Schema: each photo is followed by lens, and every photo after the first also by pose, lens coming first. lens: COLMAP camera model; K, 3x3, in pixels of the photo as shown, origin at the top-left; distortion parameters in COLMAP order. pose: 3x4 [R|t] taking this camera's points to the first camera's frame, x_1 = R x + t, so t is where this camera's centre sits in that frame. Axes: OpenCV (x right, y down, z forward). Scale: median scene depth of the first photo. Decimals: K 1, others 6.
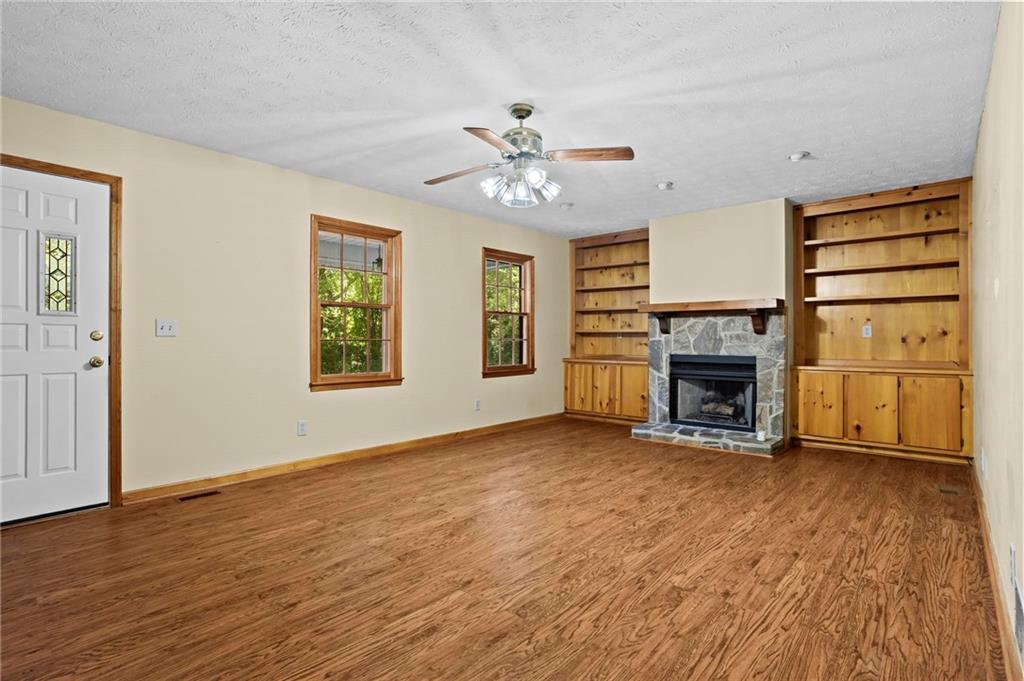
lens RADIAL K [[509.1, 0, 505.8], [0, 509.1, 341.1], [0, 0, 1]] dist [-0.045165, 0.024064]
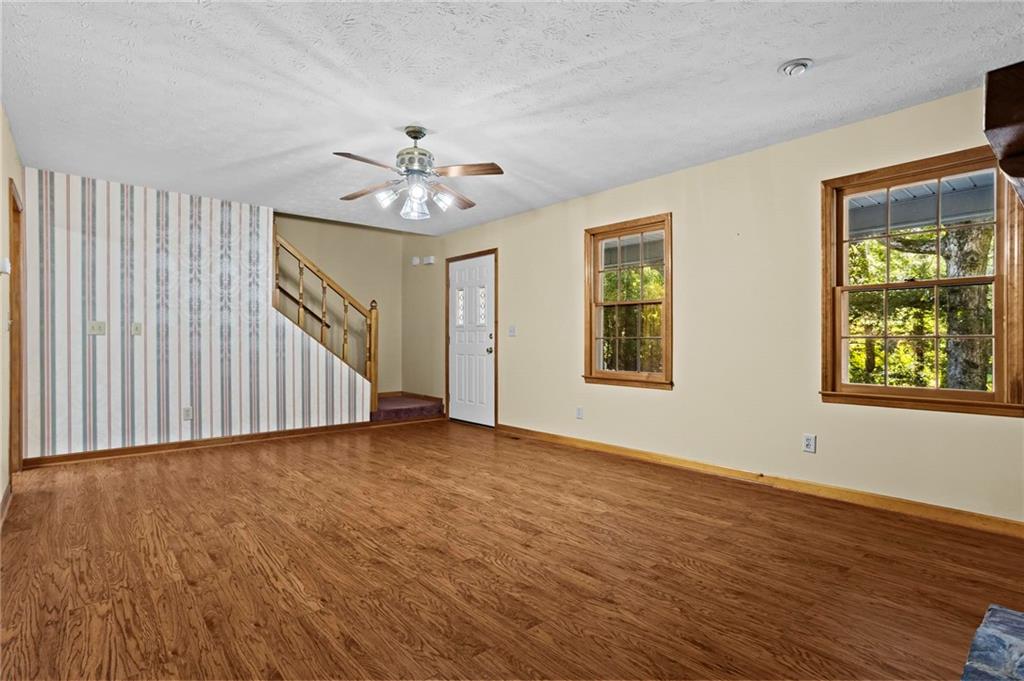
lens RADIAL K [[509.1, 0, 497.7], [0, 509.1, 339.4], [0, 0, 1]] dist [-0.045165, 0.024064]
pose [[-0.139887, 0.000483, -0.990167, 1.007984], [0.000245, 1.000000, 0.000453, 0.000010], [0.990167, -0.000180, -0.139887, 1.215035]]
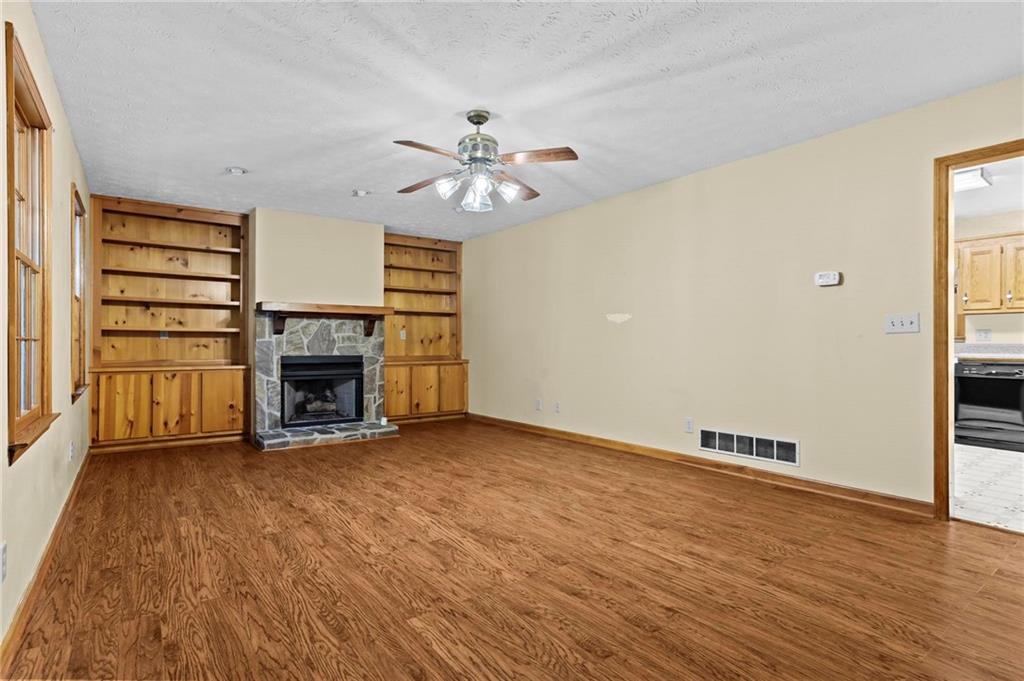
lens RADIAL K [[509.1, 0, 505.4], [0, 509.1, 341.6], [0, 0, 1]] dist [-0.045165, 0.024064]
pose [[0.204062, 0.001784, 0.978956, -0.876250], [0.000740, 0.999998, -0.001976, 0.001995], [-0.978958, 0.001128, 0.204060, 0.670040]]
